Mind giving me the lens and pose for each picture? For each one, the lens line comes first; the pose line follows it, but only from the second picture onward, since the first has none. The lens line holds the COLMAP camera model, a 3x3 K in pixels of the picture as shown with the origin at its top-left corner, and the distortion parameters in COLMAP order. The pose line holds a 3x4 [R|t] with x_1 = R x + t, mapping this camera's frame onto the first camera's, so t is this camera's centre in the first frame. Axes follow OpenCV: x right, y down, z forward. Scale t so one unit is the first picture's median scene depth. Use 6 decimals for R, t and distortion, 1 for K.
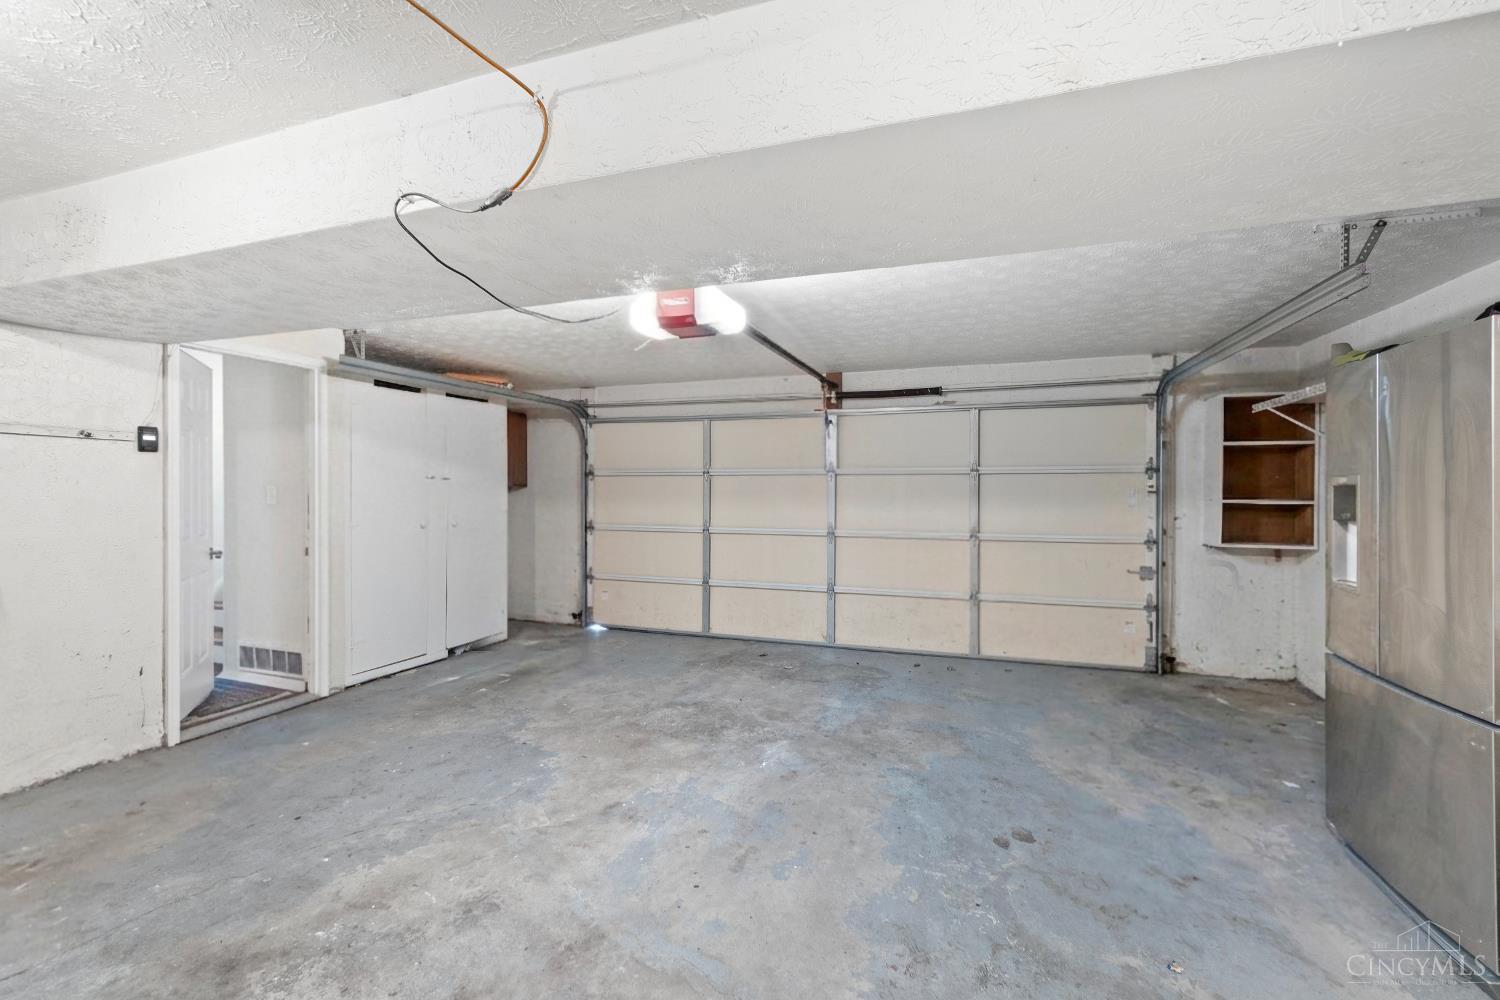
lens RADIAL K [[643.1, 0, 749.1], [0, 643.1, 493.6], [0, 0, 1]] dist [-0.004327, -0.000629]
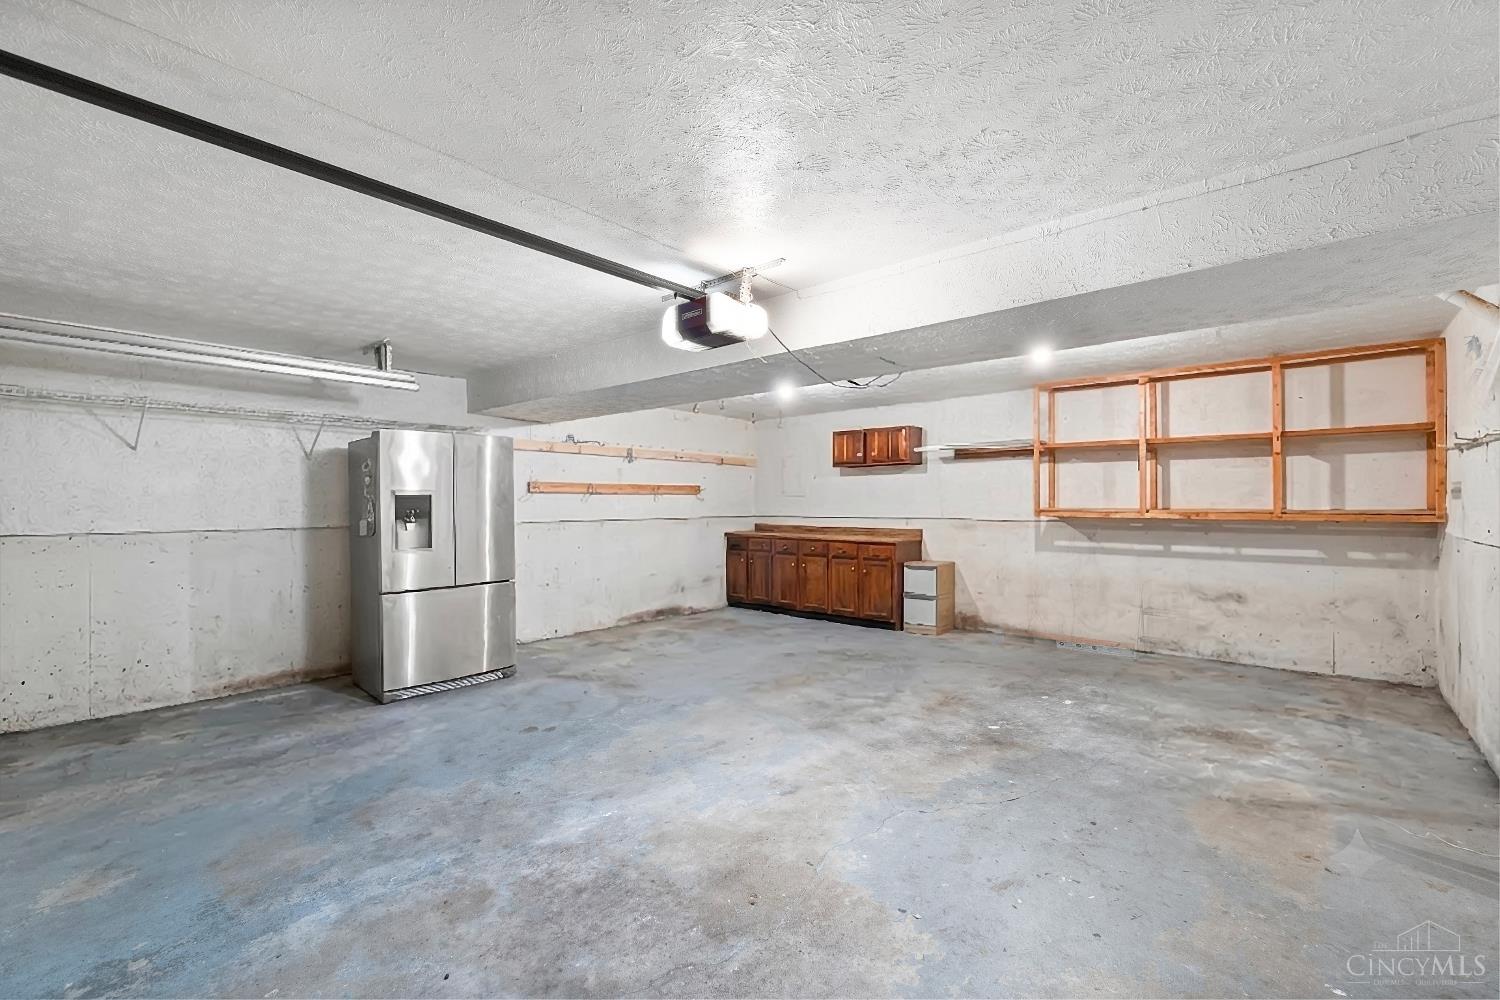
lens RADIAL K [[643.1, 0, 751.1], [0, 643.1, 501.1], [0, 0, 1]] dist [-0.004327, -0.000629]
pose [[-0.928031, -0.000361, 0.372504, -0.494323], [0.001383, 0.999989, 0.004415, 0.000065], [-0.372502, 0.004612, -0.928020, 1.802672]]
